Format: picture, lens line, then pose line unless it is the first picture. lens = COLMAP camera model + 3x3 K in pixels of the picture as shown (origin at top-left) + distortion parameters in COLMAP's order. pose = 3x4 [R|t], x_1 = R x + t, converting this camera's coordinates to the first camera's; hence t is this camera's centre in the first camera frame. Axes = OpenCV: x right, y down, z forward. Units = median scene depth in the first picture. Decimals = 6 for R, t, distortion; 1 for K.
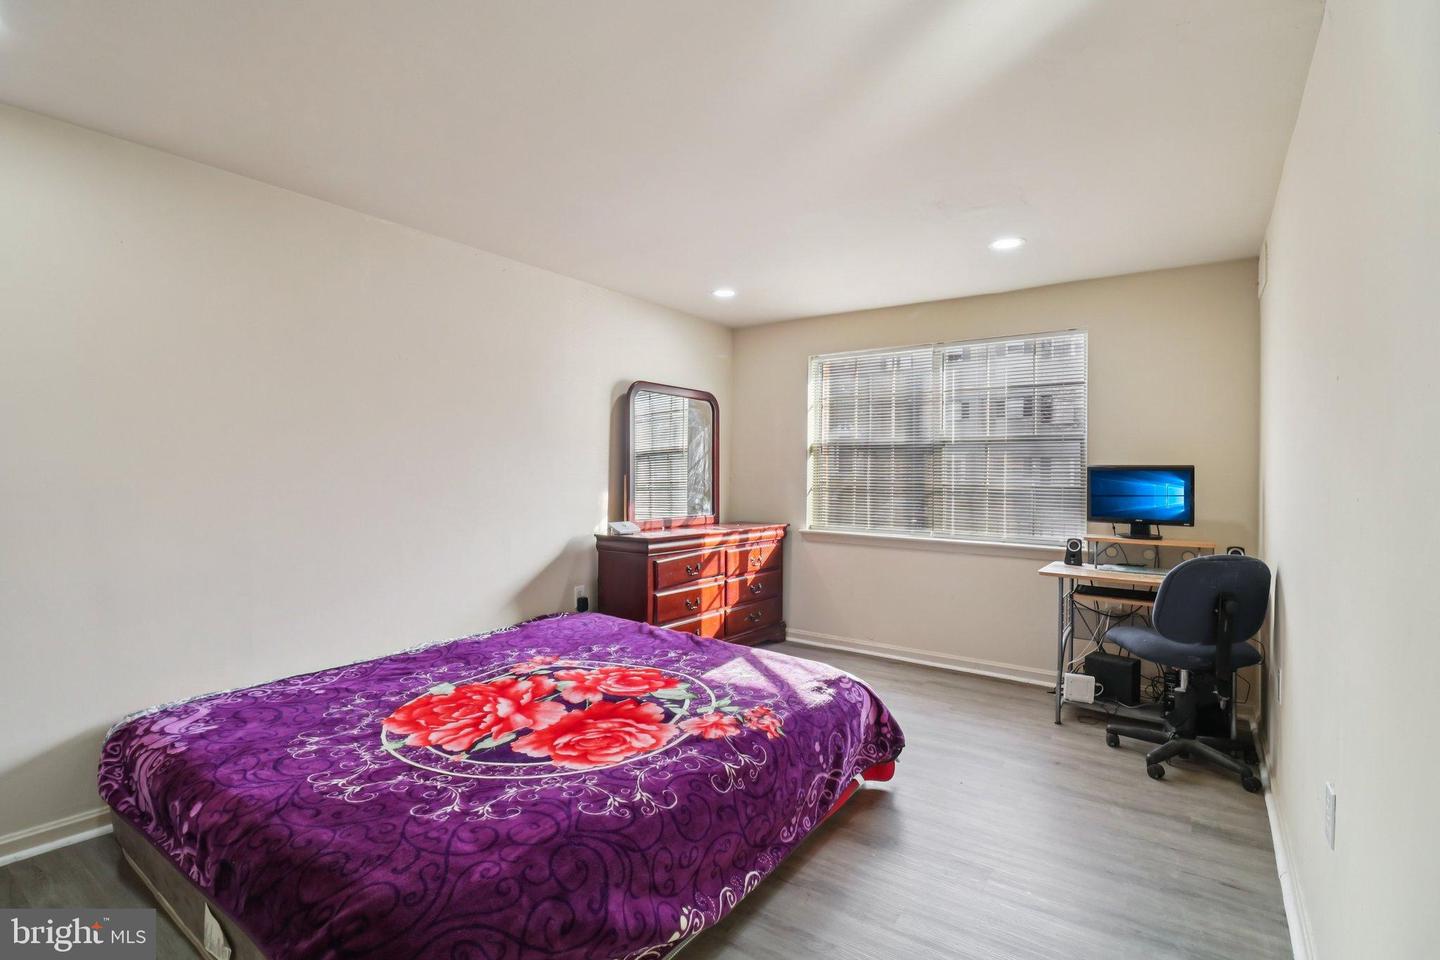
lens RADIAL K [[661.8, 0, 715.6], [0, 661.8, 468.6], [0, 0, 1]] dist [-0.003684, -0.000958]
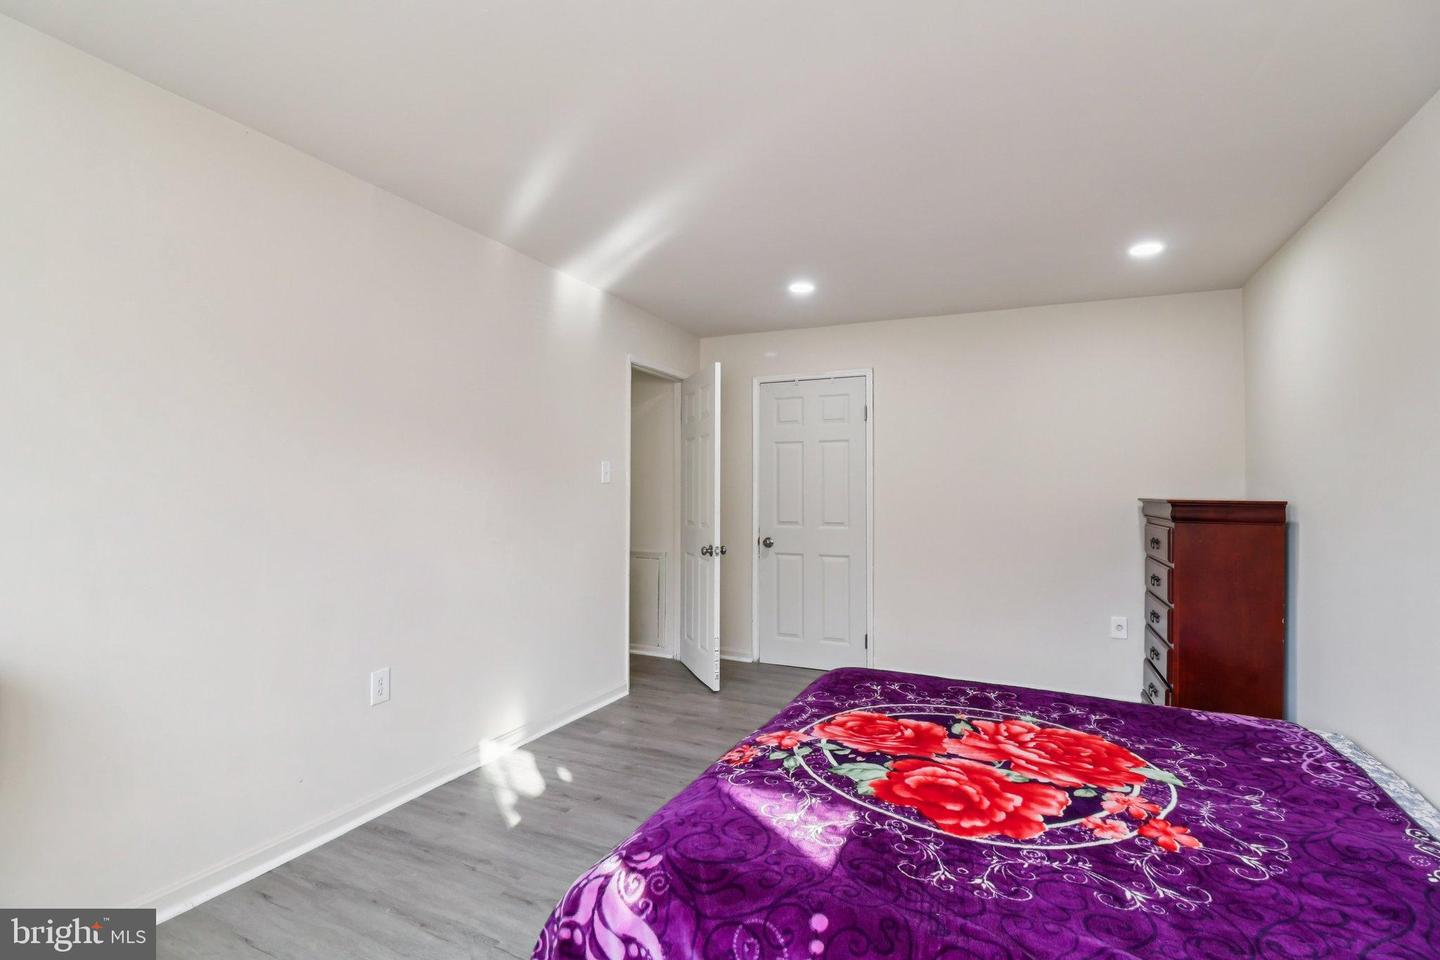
lens RADIAL K [[672.0, 0, 688.7], [0, 672.0, 471.0], [0, 0, 1]] dist [0.000199, -0.013723]
pose [[-0.989629, -0.021403, -0.142046, 0.232347], [-0.016664, 0.999267, -0.034470, 0.011548], [0.142680, -0.031746, -0.989260, 1.579266]]
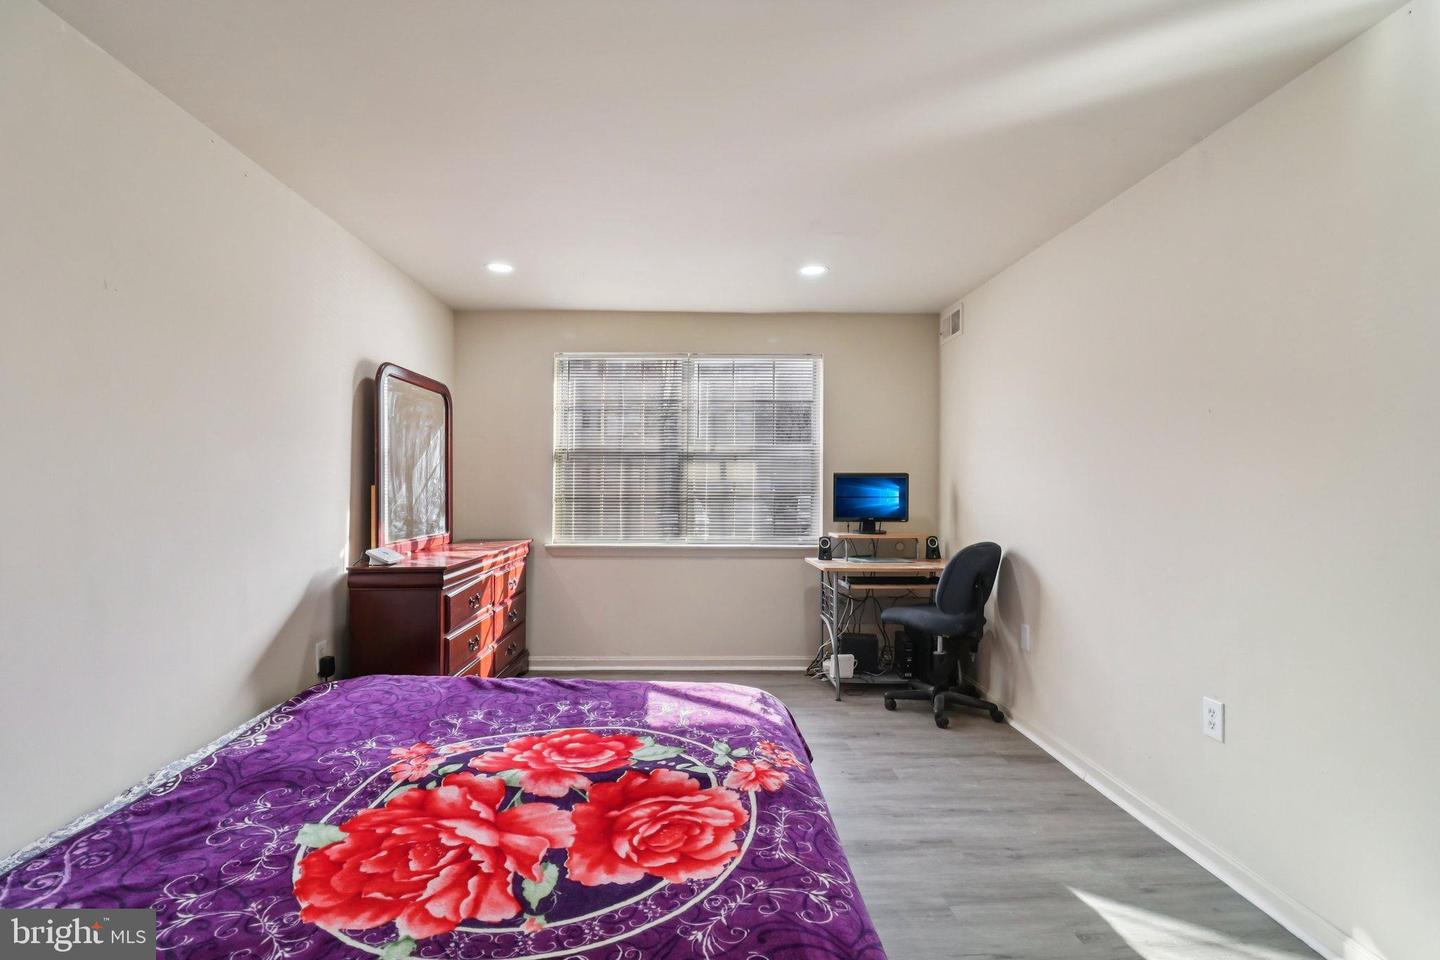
lens RADIAL K [[672.0, 0, 688.7], [0, 672.0, 471.0], [0, 0, 1]] dist [0.000199, -0.013723]
pose [[0.809924, 0.002195, 0.586531, -0.461614], [0.002370, 0.999973, -0.007016, -0.000771], [-0.586530, 0.007073, 0.809897, 0.268599]]
